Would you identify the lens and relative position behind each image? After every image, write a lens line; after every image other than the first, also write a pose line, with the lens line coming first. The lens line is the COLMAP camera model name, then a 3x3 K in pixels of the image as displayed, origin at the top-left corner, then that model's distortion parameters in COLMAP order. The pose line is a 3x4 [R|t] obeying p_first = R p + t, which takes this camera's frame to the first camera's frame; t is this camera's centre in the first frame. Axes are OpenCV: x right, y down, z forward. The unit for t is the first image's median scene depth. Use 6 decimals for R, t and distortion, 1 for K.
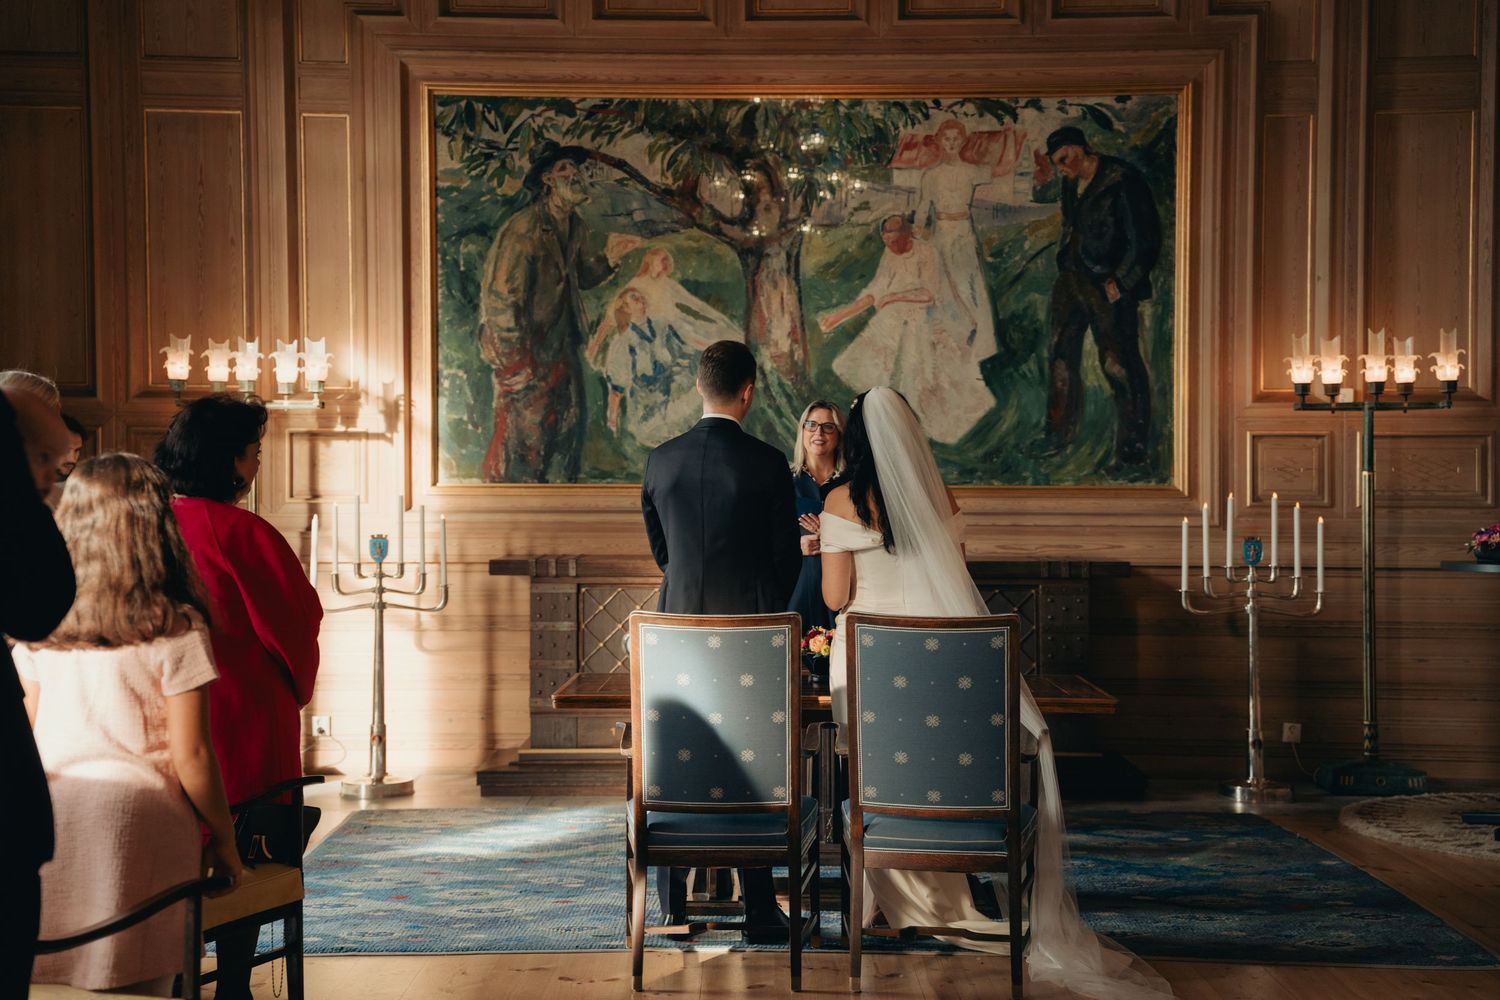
lens RADIAL K [[2073.7, 0, 746.4], [0, 2073.7, 500.4], [0, 0, 1]] dist [0.284000, 0.000000]
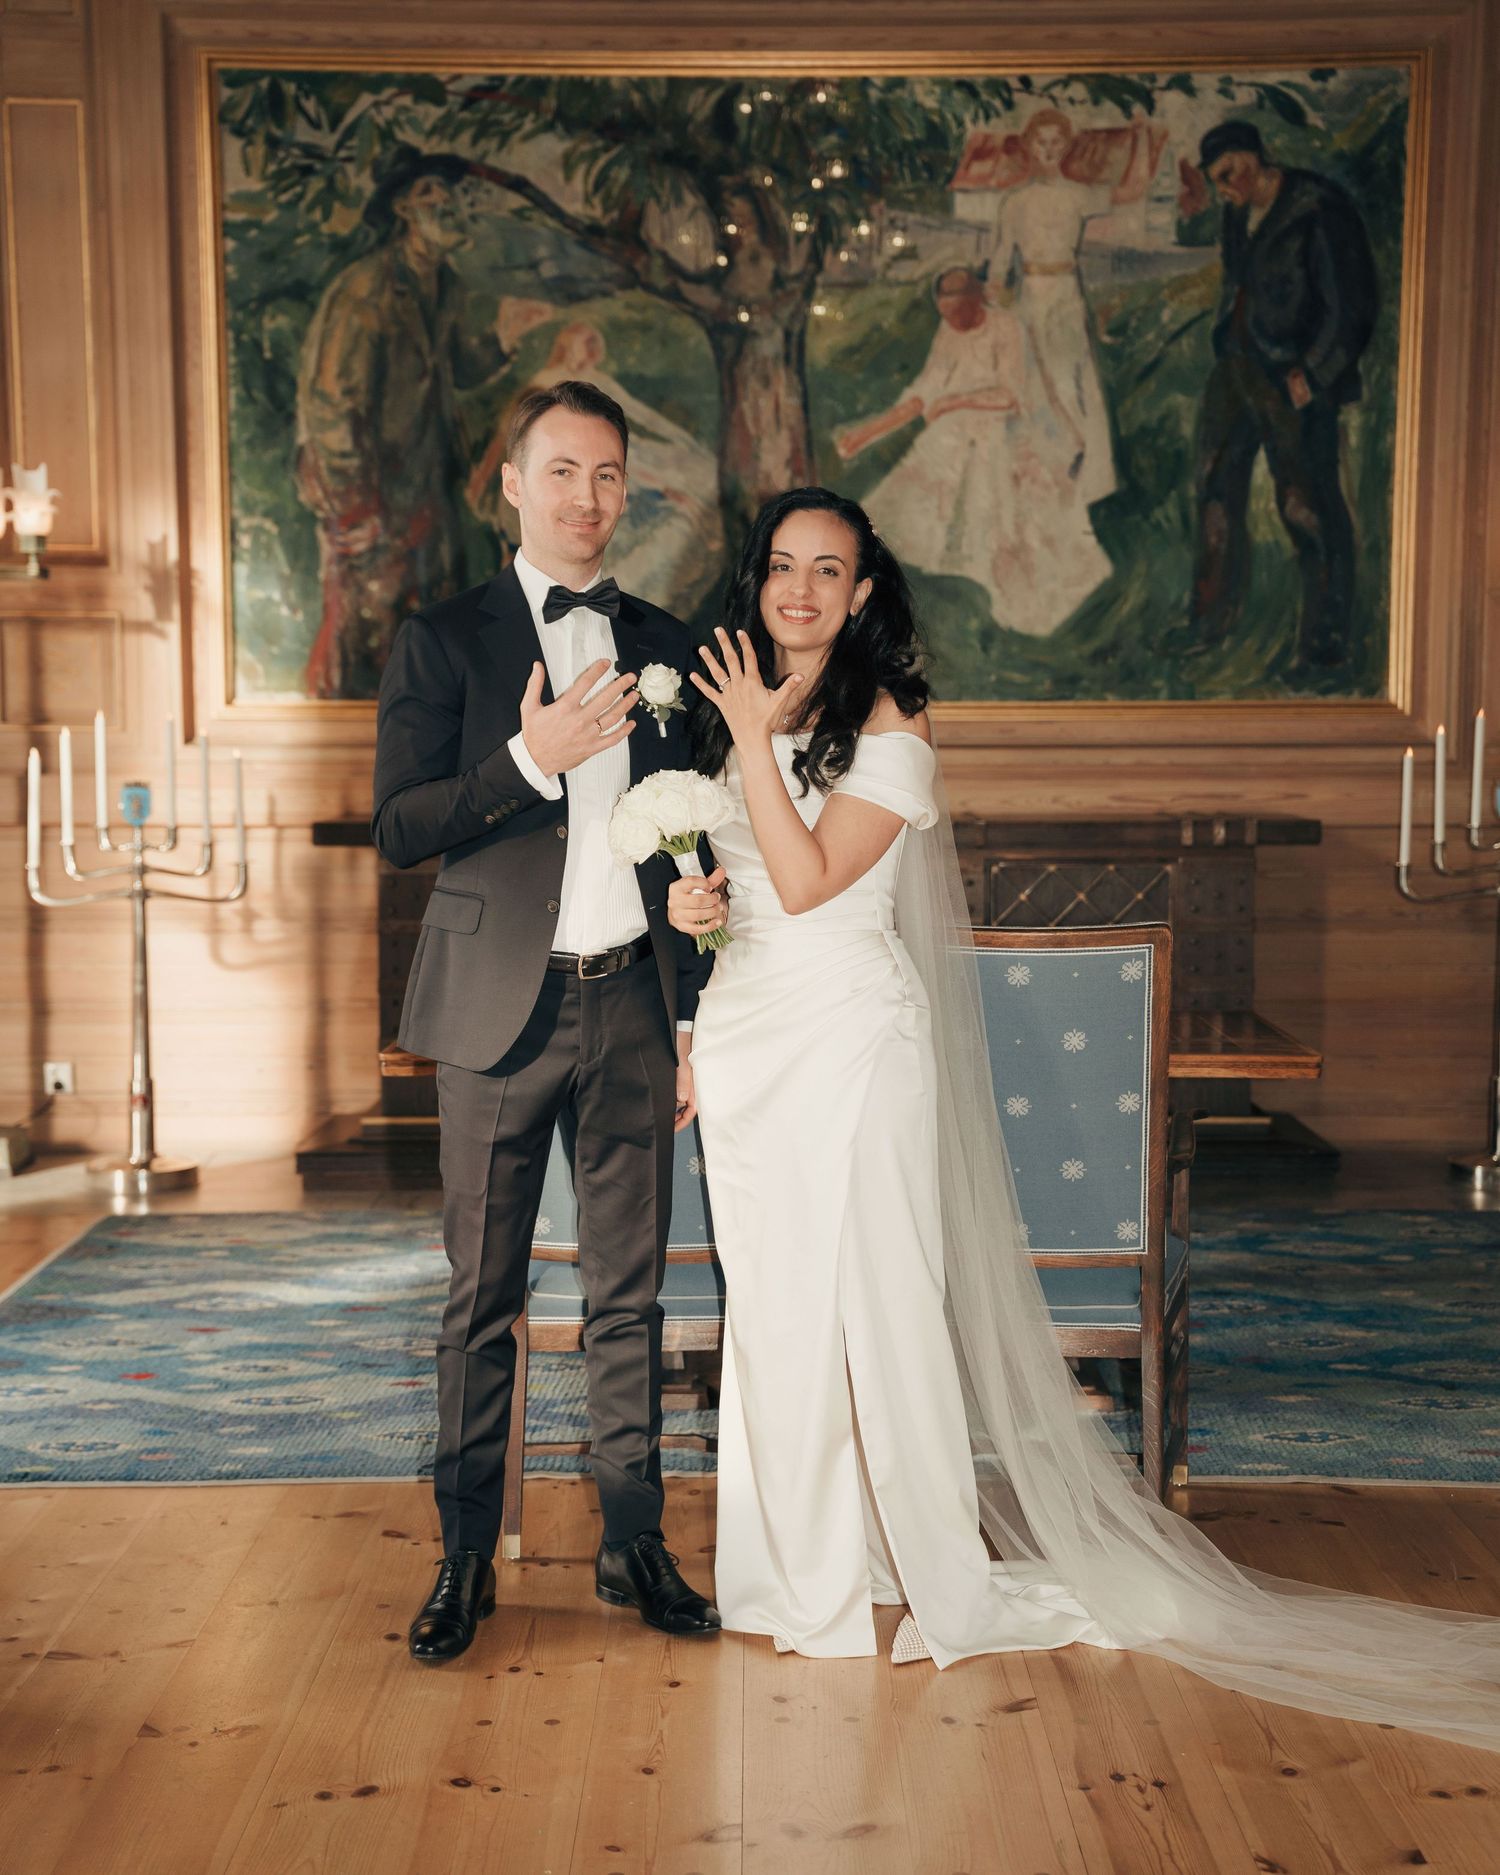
lens RADIAL K [[1674.8, 0, 765.9], [0, 1674.8, 938.6], [0, 0, 1]] dist [0.083020, -0.021055]
pose [[0.999565, -0.000665, -0.029479, 0.028845], [0.004201, 0.992759, 0.120047, 0.002634], [0.029186, -0.120119, 0.992330, 0.472284]]
